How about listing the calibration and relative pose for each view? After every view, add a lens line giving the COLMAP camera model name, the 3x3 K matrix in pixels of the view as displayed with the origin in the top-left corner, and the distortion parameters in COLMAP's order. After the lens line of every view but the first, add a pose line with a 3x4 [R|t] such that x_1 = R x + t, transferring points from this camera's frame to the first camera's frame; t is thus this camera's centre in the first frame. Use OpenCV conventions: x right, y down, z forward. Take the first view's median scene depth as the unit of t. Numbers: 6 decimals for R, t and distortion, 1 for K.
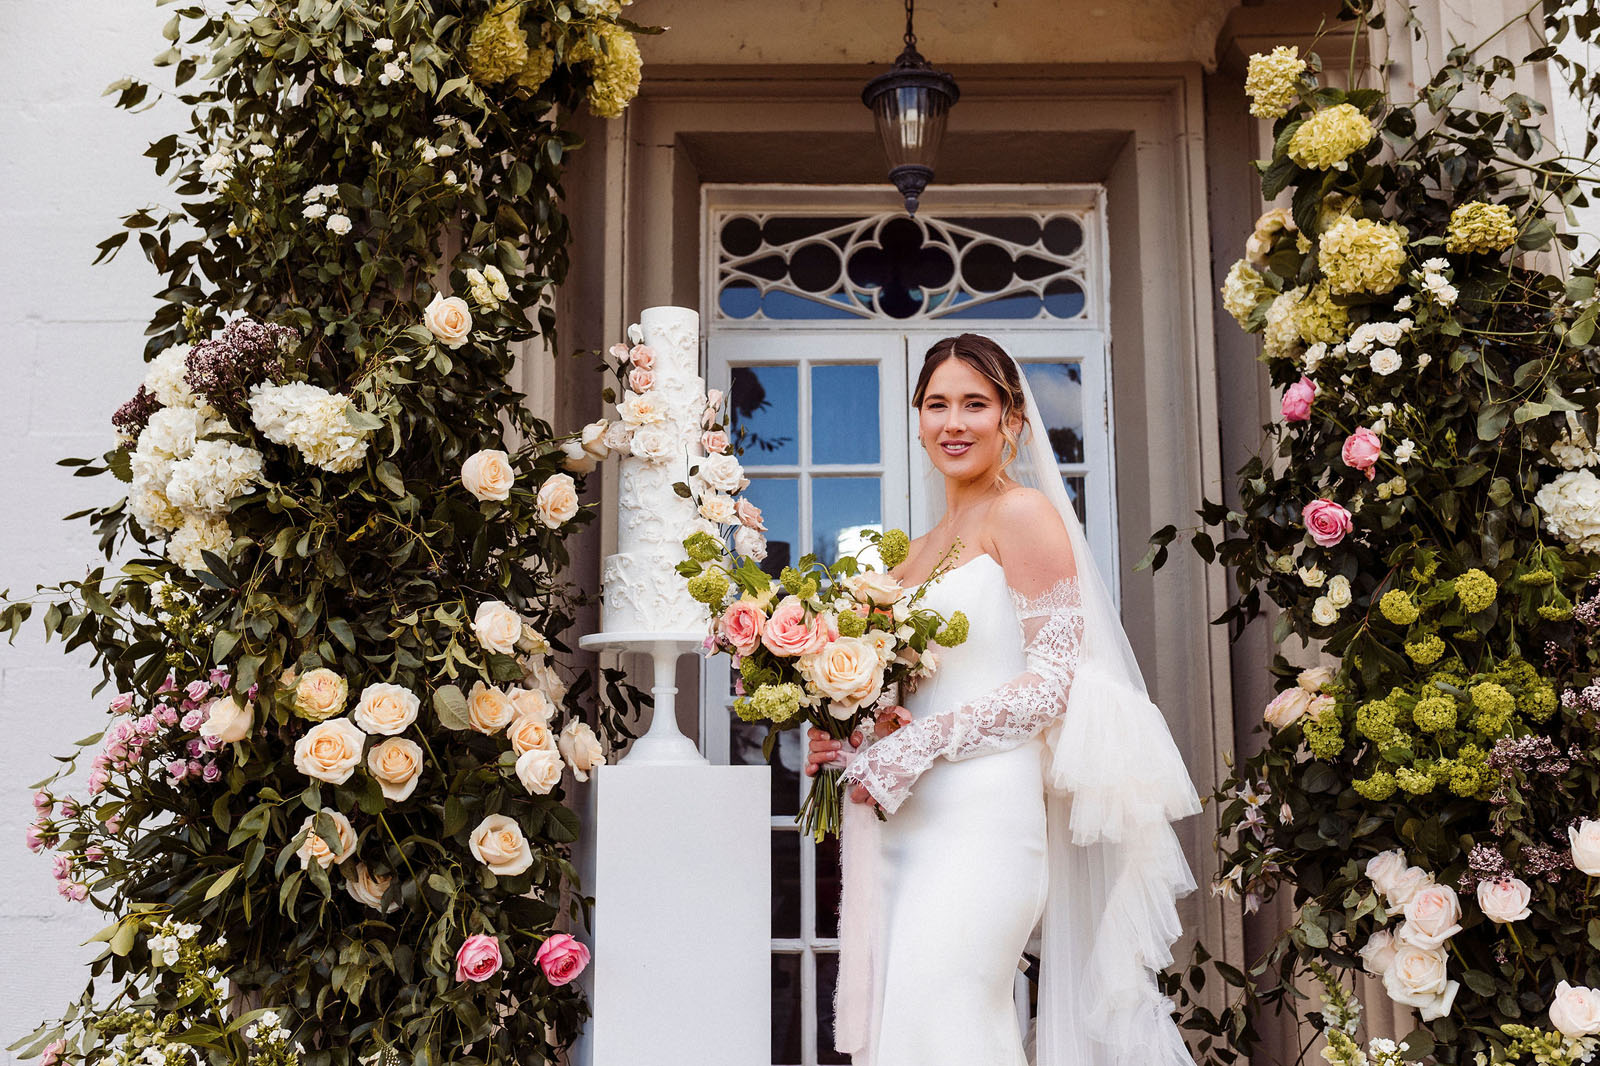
lens RADIAL K [[1609.1, 0, 800.0], [0, 1609.1, 533.0], [0, 0, 1]] dist [0.000181, -0.009889]
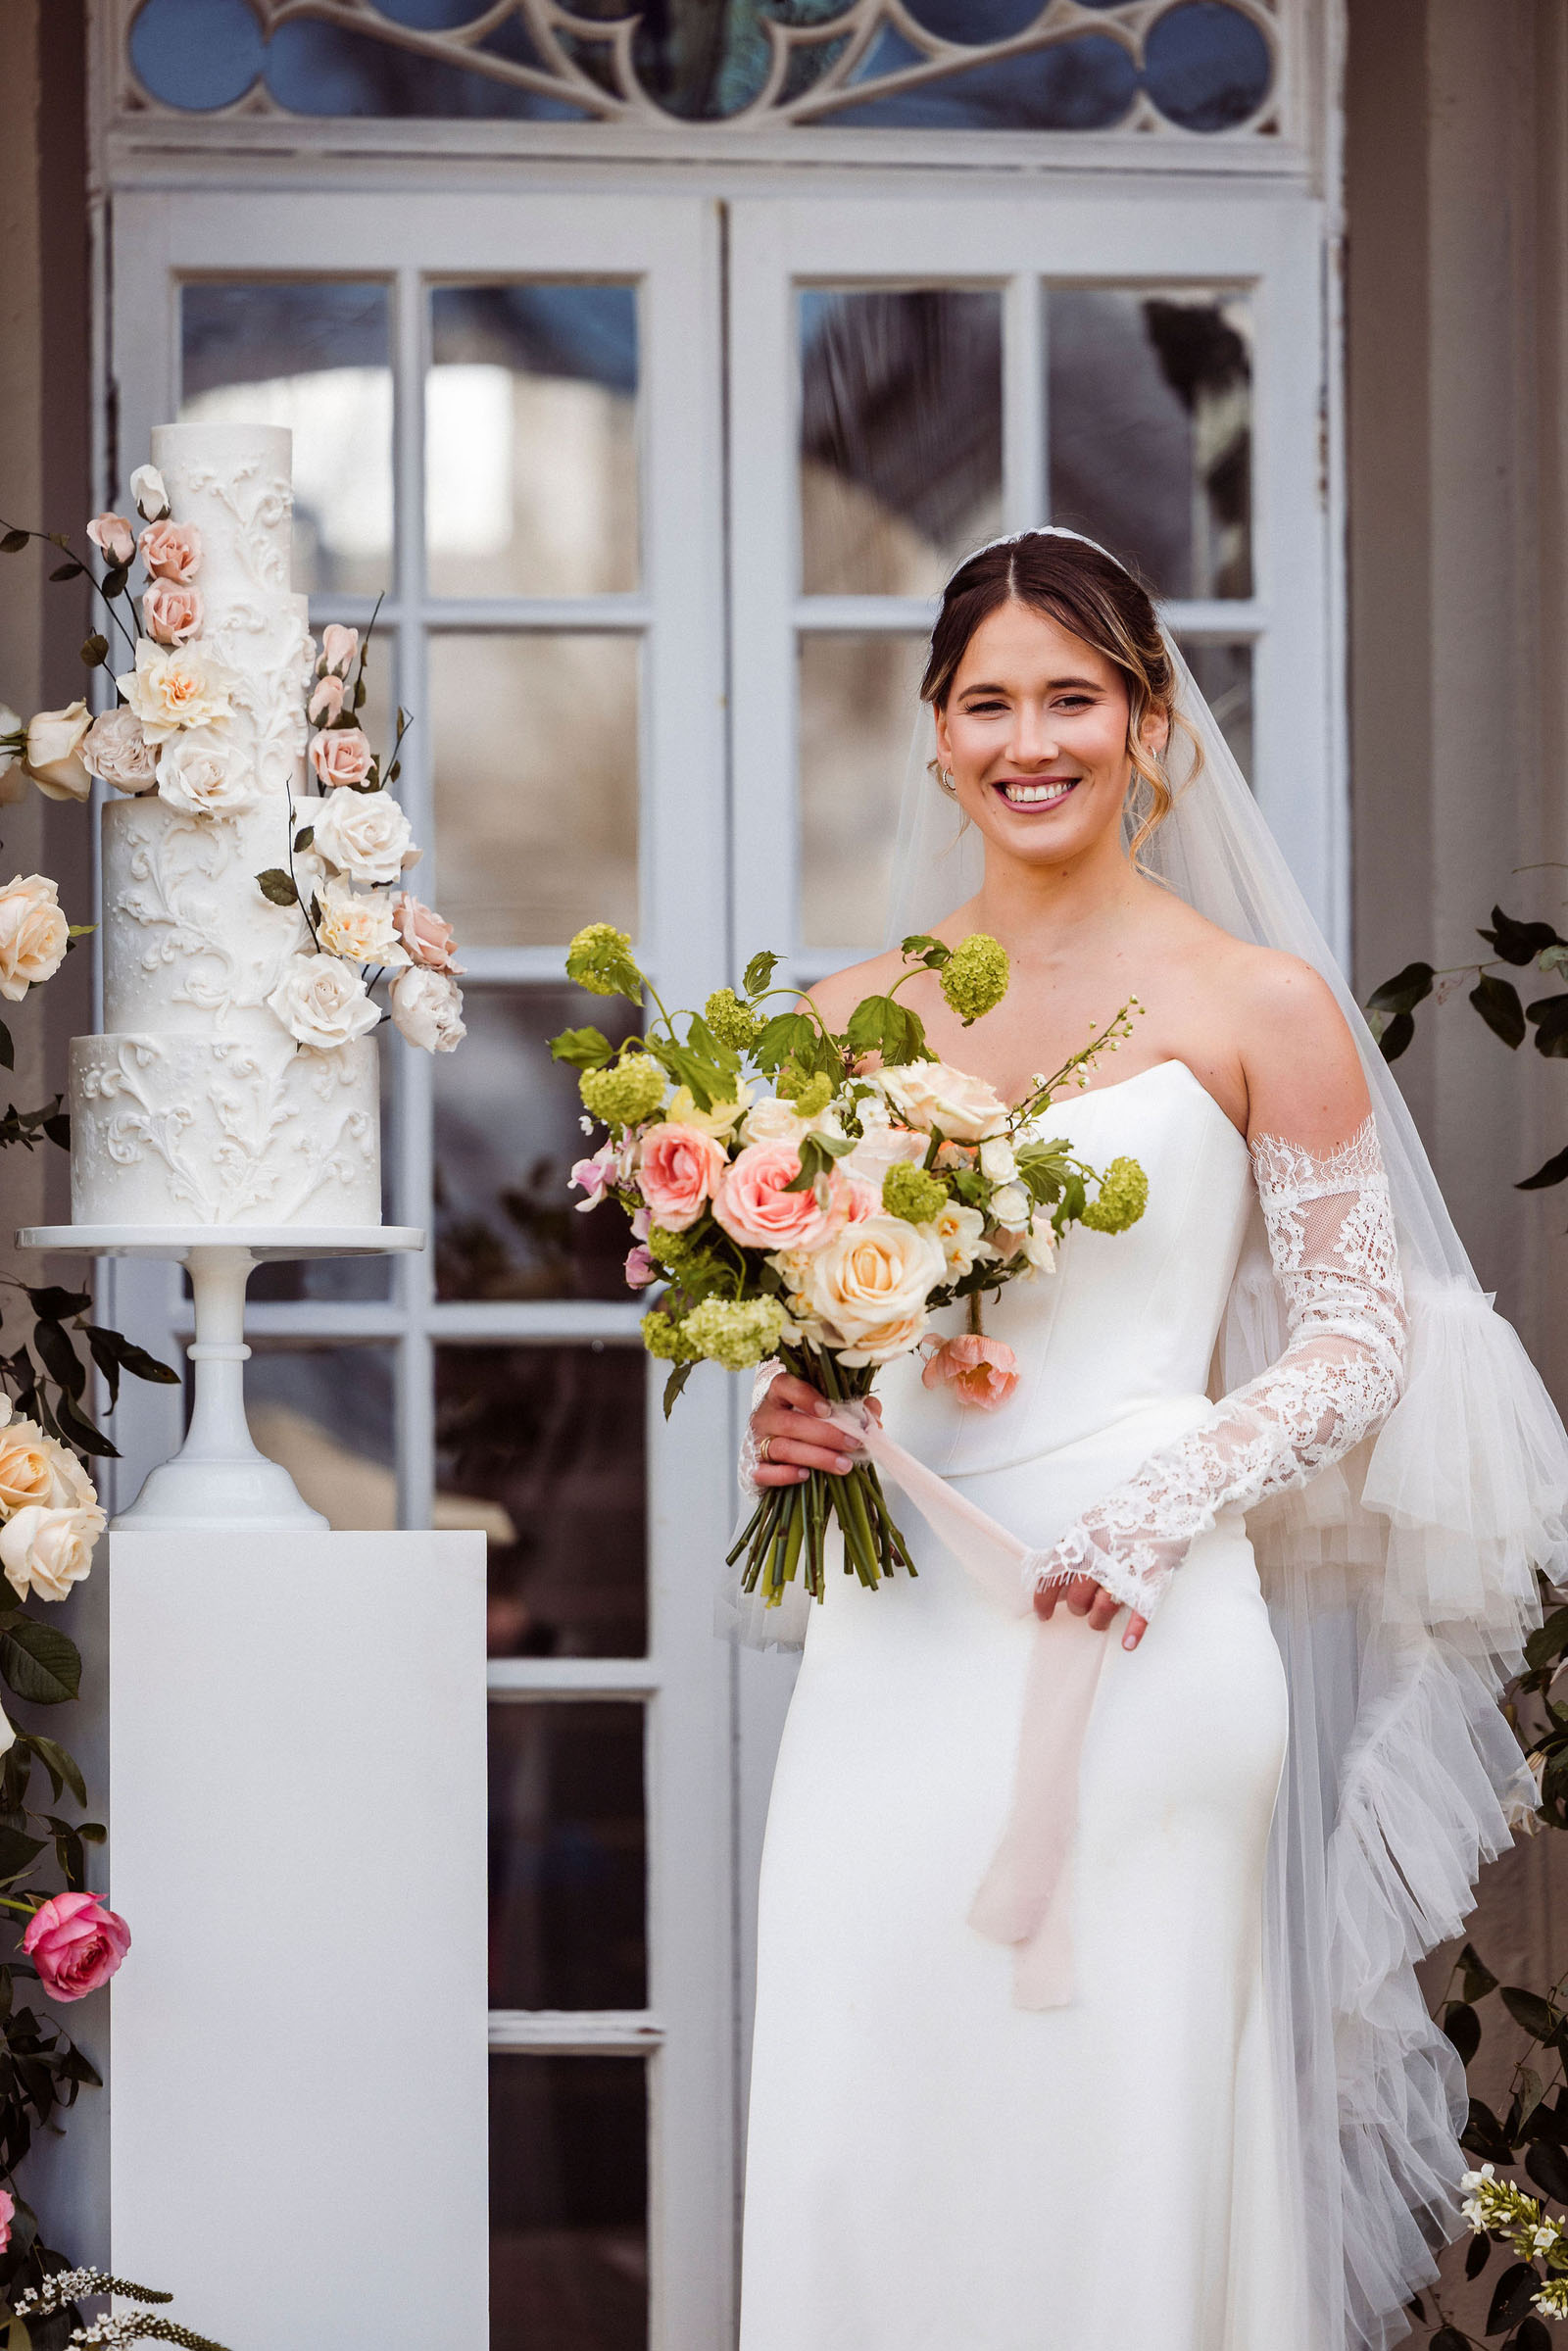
lens RADIAL K [[10776.3, 0, 744.5], [0, 10776.3, 1173.6], [0, 0, 1]] dist [-0.094642, 8.526391]
pose [[0.993706, 0.003656, 0.111957, -0.273725], [-0.017561, 0.992194, 0.123464, -0.310216], [-0.110632, -0.124653, 0.986013, -1.857120]]
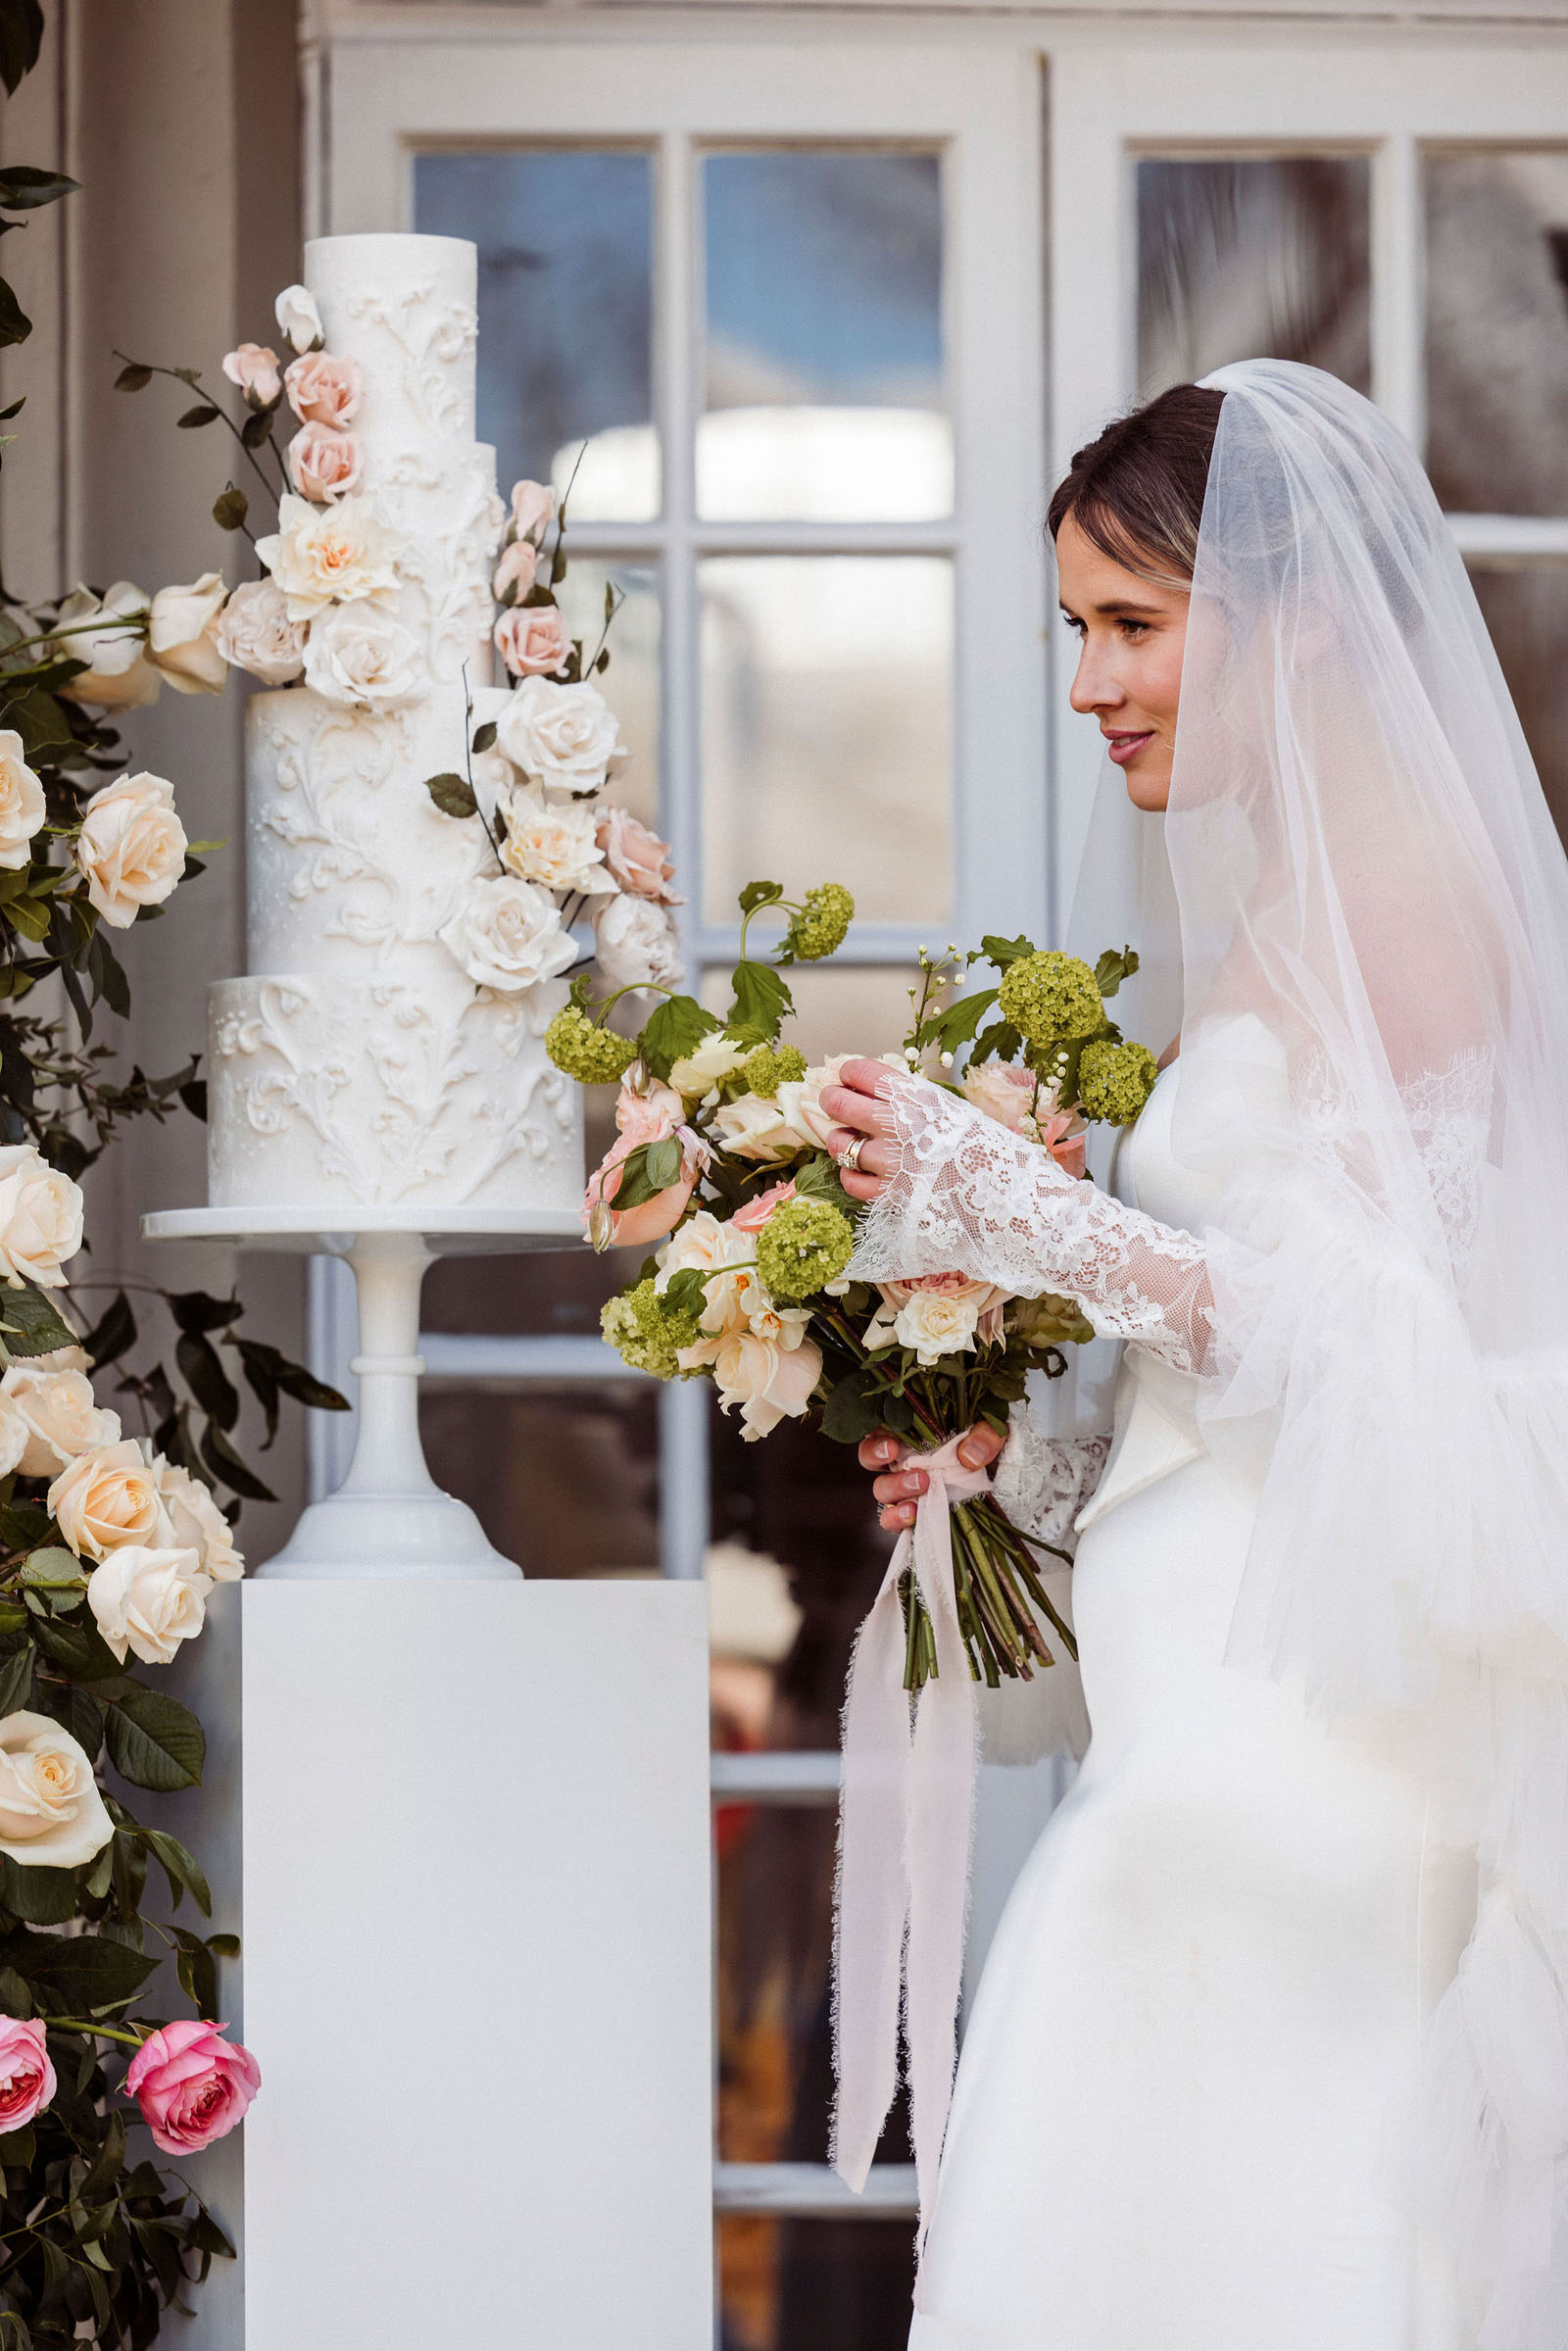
lens RADIAL K [[10317.3, 0, 785.3], [0, 10317.3, 1363.1], [0, 0, 1]] dist [-0.163754, 5.393941]
pose [[0.997853, 0.001822, 0.065470, -0.149827], [-0.009884, 0.992353, 0.123033, -0.183012], [-0.064745, -0.123416, 0.990241, -1.247423]]
